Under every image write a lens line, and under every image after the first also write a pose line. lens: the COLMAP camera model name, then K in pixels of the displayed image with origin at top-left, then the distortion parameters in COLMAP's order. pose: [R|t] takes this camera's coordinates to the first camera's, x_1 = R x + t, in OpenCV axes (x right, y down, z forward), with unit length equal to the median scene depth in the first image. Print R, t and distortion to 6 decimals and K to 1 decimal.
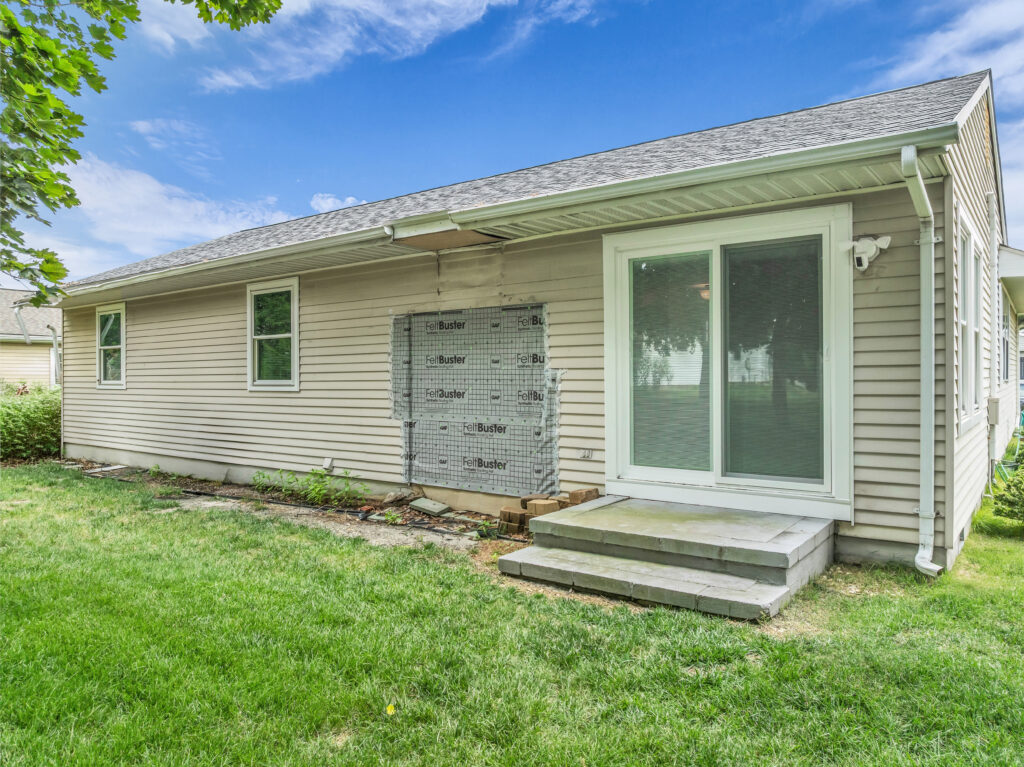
lens RADIAL K [[718.9, 0, 512.0], [0, 718.9, 383.5], [0, 0, 1]] dist [-0.042183, 0.005625]
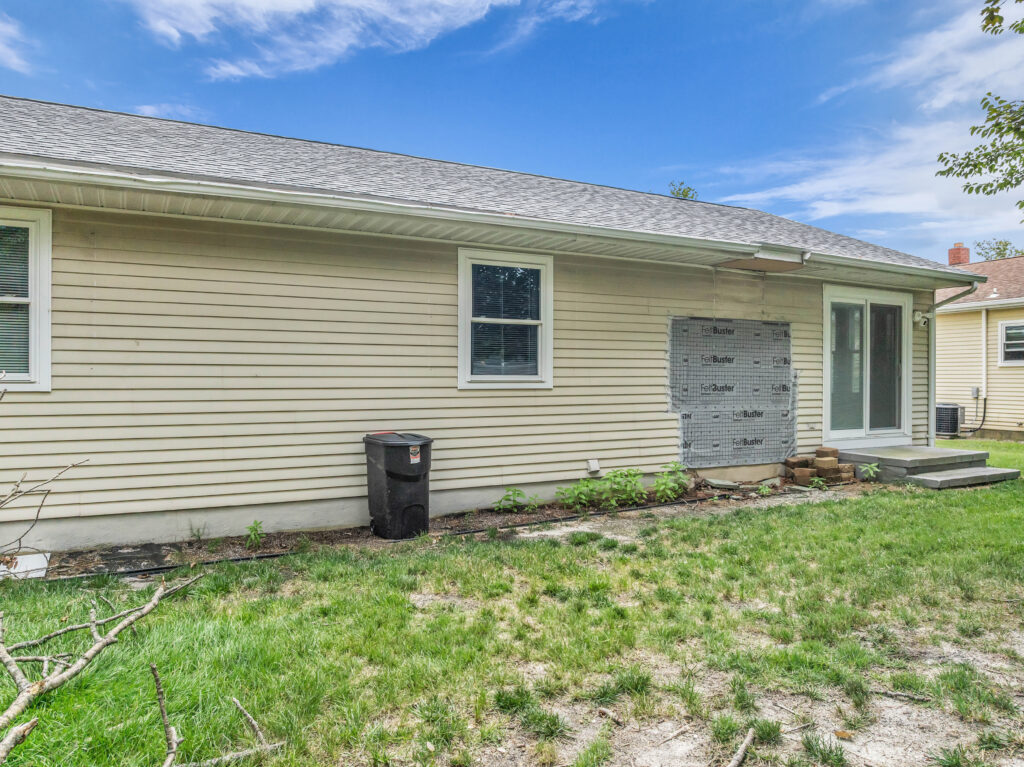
lens RADIAL K [[718.9, 0, 512.0], [0, 718.9, 383.5], [0, 0, 1]] dist [-0.042183, 0.005625]
pose [[0.426741, 0.000725, 0.904374, -1.333945], [0.007126, 0.999966, -0.004164, 0.009589], [-0.904346, 0.008222, 0.426721, 0.816103]]
